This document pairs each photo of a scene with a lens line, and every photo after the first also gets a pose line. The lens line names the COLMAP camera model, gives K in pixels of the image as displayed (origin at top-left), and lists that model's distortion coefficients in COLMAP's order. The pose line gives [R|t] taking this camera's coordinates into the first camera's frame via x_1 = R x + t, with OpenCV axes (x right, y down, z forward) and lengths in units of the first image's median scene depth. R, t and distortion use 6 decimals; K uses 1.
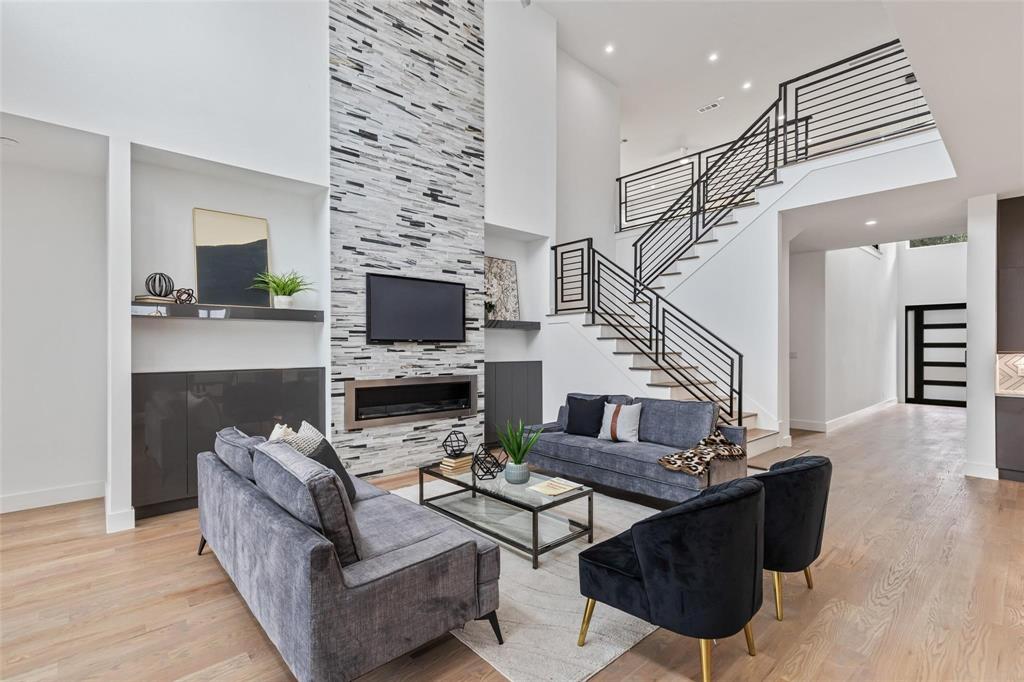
lens RADIAL K [[462.4, 0, 507.7], [0, 462.4, 348.1], [0, 0, 1]] dist [0.005532, -0.000310]
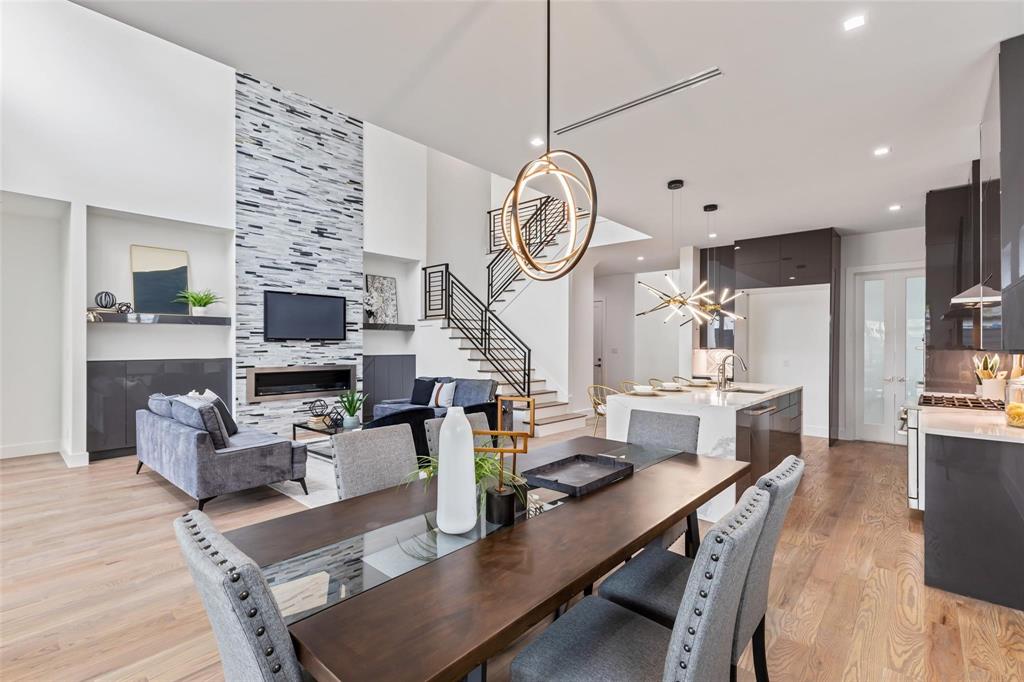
lens RADIAL K [[462.4, 0, 510.0], [0, 462.4, 344.5], [0, 0, 1]] dist [0.005532, -0.000310]
pose [[0.993997, 0.003345, 0.109356, 0.252190], [-0.003226, 0.999994, -0.001264, -0.000390], [-0.109359, 0.000904, 0.994002, -0.423003]]
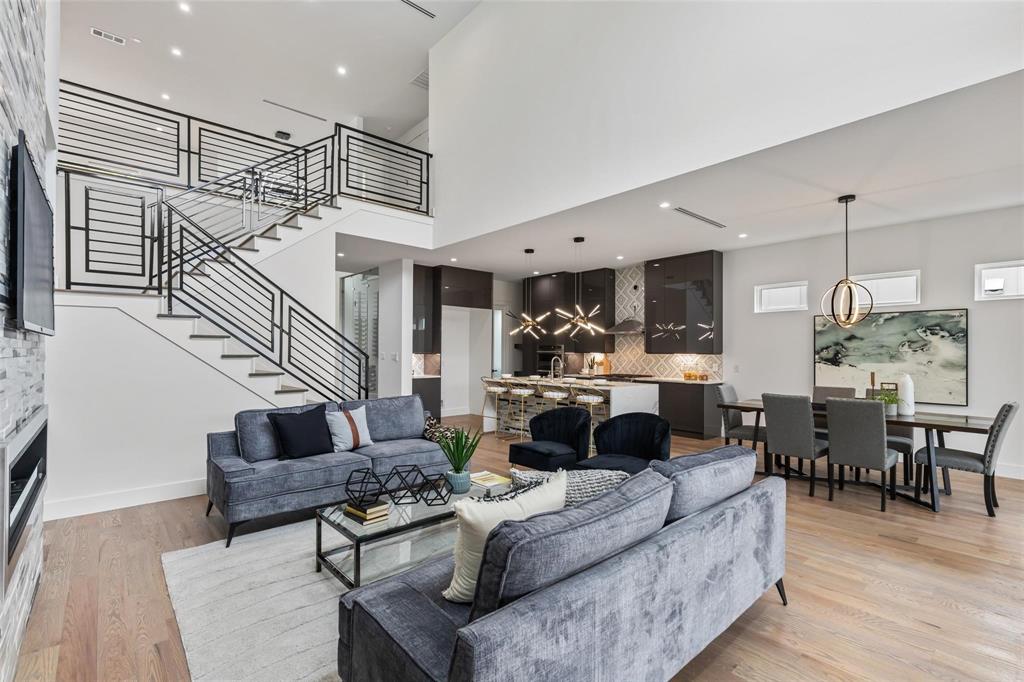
lens RADIAL K [[462.4, 0, 517.7], [0, 462.4, 347.8], [0, 0, 1]] dist [0.005532, -0.000310]
pose [[0.000537, 0.006783, 0.999977, -0.587449], [-0.003620, 0.999970, -0.006781, 0.000344], [-0.999993, -0.003616, 0.000562, 0.563963]]
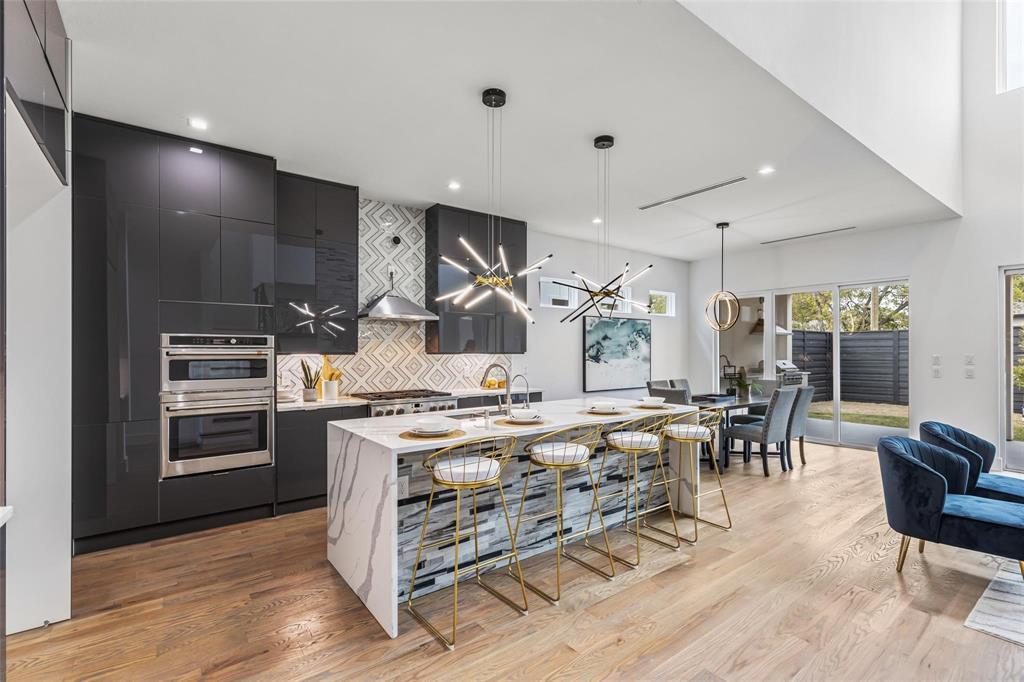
lens RADIAL K [[462.4, 0, 512.6], [0, 462.4, 345.7], [0, 0, 1]] dist [0.005532, -0.000310]
pose [[-0.996381, 0.000633, 0.084992, 0.728394], [0.000058, 0.999977, -0.006765, -0.003759], [-0.084994, -0.006735, -0.996359, 1.068413]]
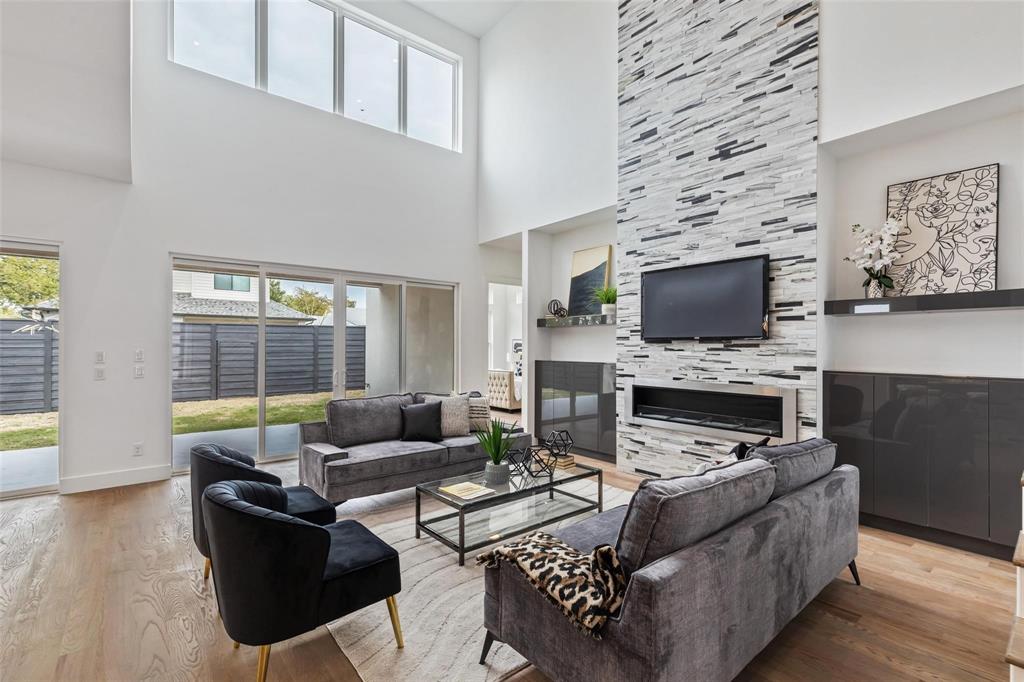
lens RADIAL K [[462.4, 0, 512.5], [0, 462.4, 343.3], [0, 0, 1]] dist [0.005532, -0.000310]
pose [[-0.036863, -0.003875, -0.999313, 0.647066], [-0.003643, 0.999986, -0.003743, -0.002425], [0.999314, 0.003502, -0.036877, 0.681602]]
